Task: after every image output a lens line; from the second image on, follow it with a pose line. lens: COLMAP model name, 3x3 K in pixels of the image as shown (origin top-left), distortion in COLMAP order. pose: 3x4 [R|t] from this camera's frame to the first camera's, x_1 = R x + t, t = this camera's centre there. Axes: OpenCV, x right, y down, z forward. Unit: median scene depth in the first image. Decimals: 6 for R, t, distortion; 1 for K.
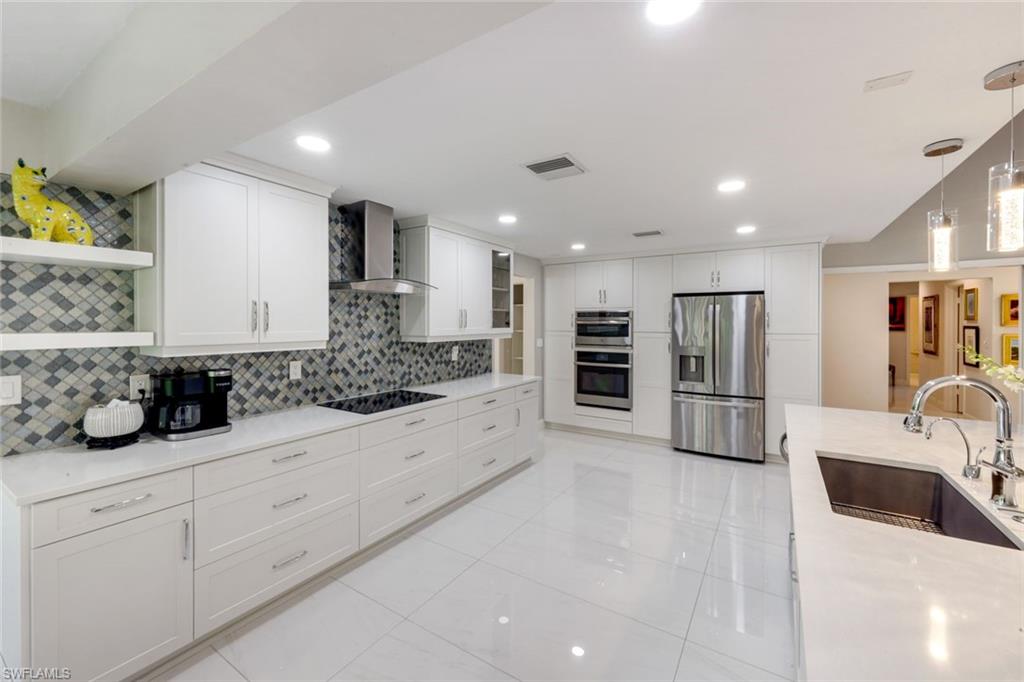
lens RADIAL K [[415.0, 0, 513.7], [0, 415.0, 327.6], [0, 0, 1]] dist [-0.000339, -0.000261]
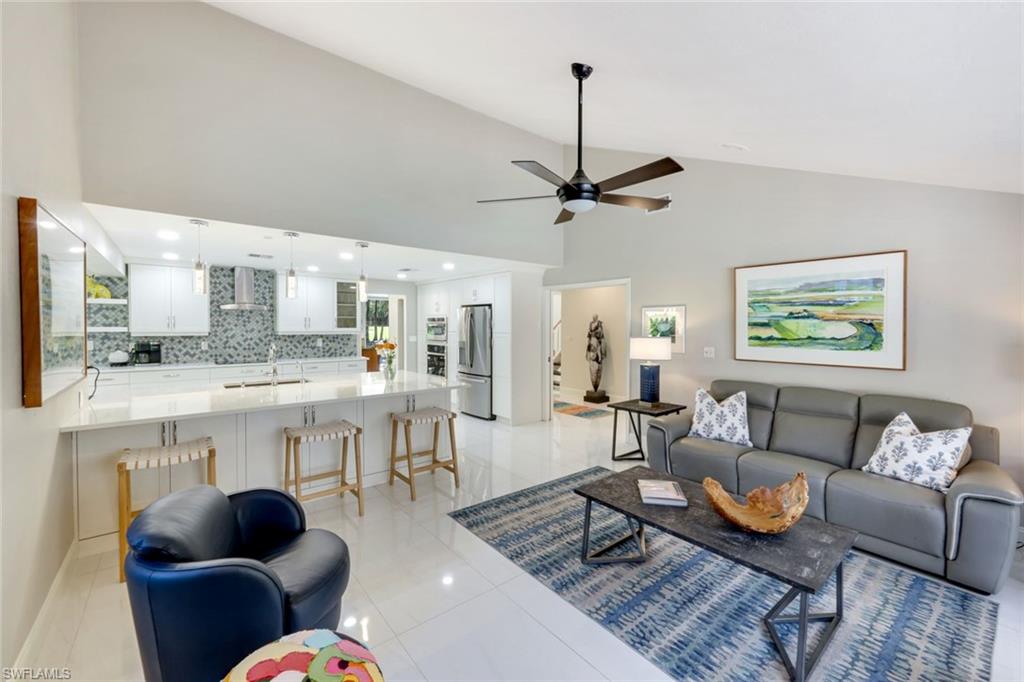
lens RADIAL K [[420.7, 0, 508.8], [0, 420.7, 331.3], [0, 0, 1]] dist [-0.000099, 0.000116]
pose [[0.944711, 0.007870, -0.327810, 1.371184], [-0.007815, 0.999968, 0.001485, 0.007730], [0.327811, 0.001159, 0.944743, -0.470000]]
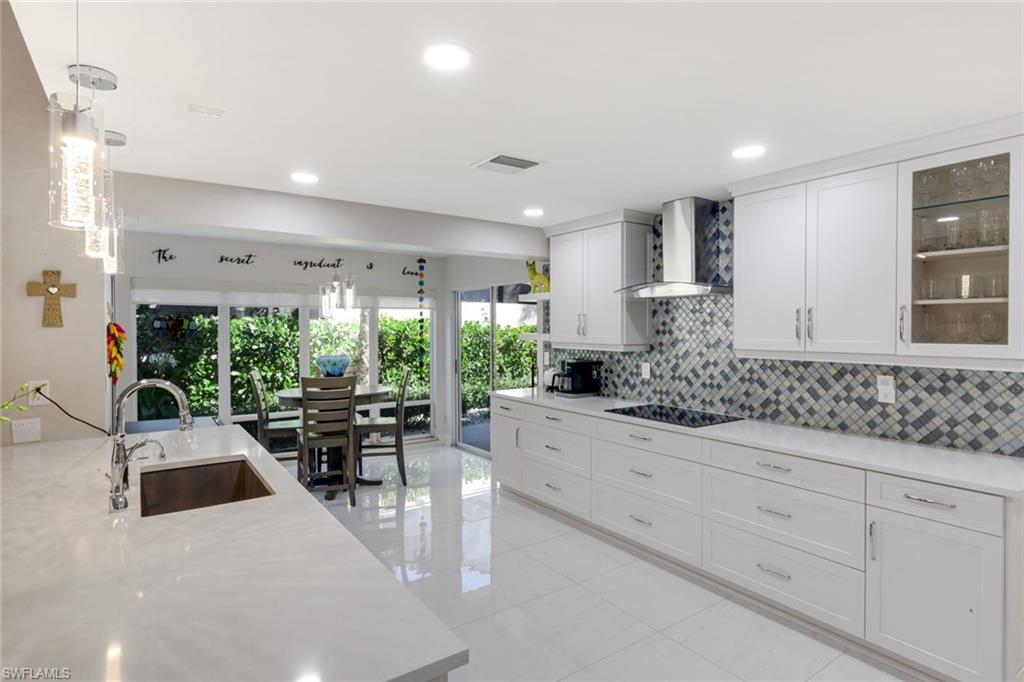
lens RADIAL K [[534.7, 0, 508.0], [0, 534.7, 334.9], [0, 0, 1]] dist [0.004935, 0.000049]
pose [[-0.384900, 0.012706, -0.922871, 0.776275], [-0.013698, 0.999716, 0.019477, -0.015707], [0.922857, 0.020138, -0.384616, 0.944843]]
